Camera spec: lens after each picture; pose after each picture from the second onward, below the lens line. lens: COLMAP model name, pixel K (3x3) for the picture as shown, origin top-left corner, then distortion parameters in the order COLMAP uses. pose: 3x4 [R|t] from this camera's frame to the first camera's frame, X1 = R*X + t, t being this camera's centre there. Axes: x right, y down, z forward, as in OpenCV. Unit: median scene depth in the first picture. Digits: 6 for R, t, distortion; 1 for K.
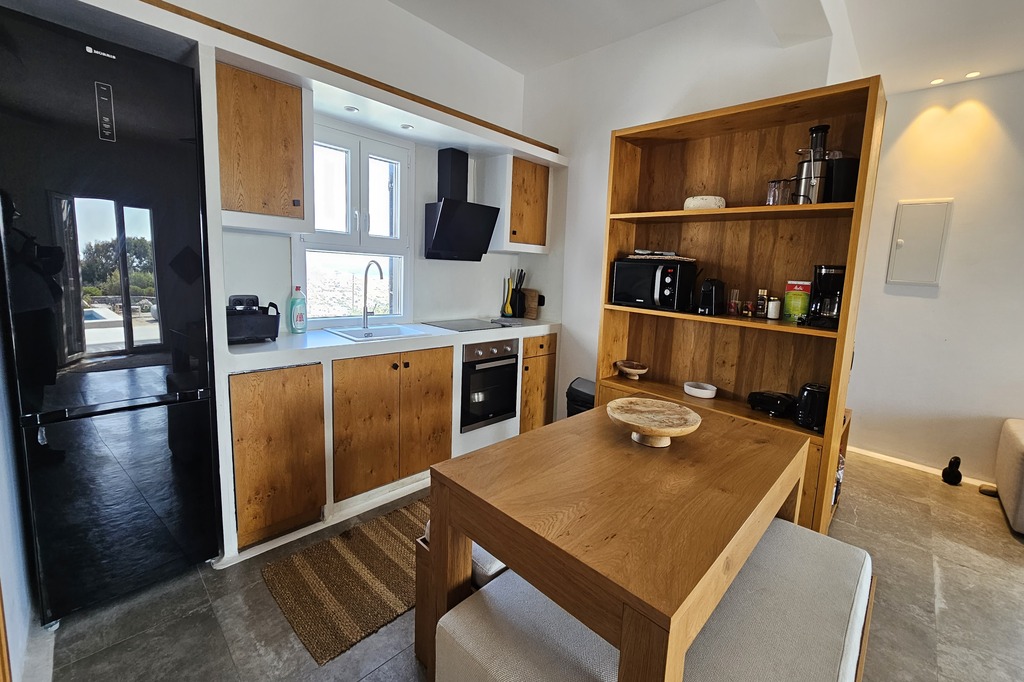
lens RADIAL K [[421.3, 0, 511.5], [0, 421.3, 323.7], [0, 0, 1]] dist [-0.000643, 0.000440]
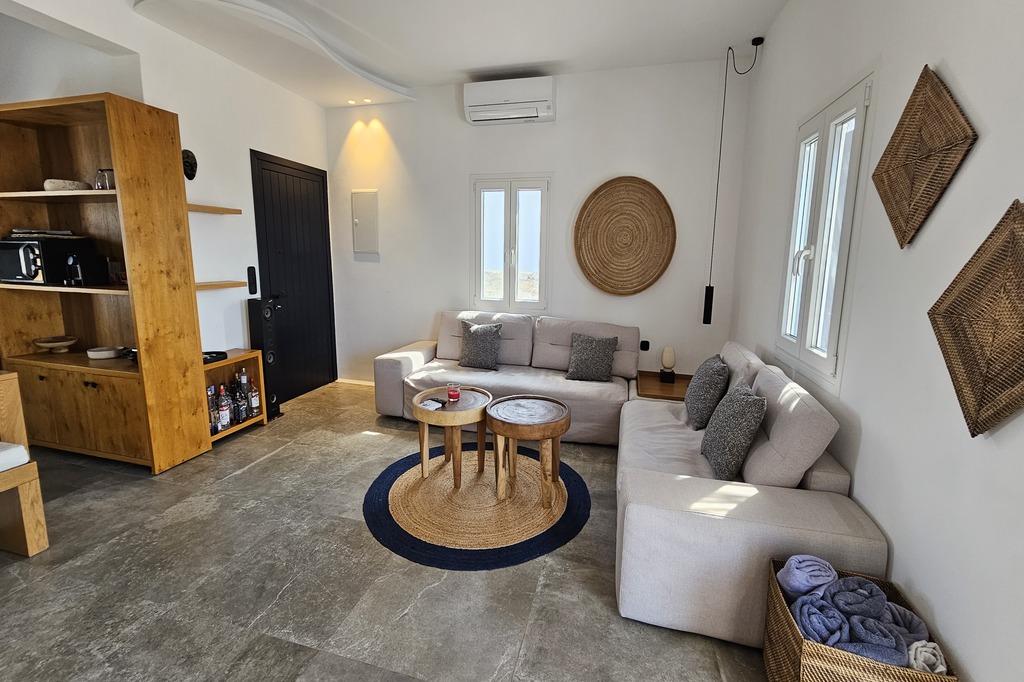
lens RADIAL K [[421.3, 0, 511.5], [0, 421.3, 323.7], [0, 0, 1]] dist [-0.000643, 0.000440]
pose [[0.875476, -0.116179, 0.469089, 0.847457], [0.096402, 0.993148, 0.066055, 0.105489], [-0.473549, -0.012609, 0.880677, -0.497501]]
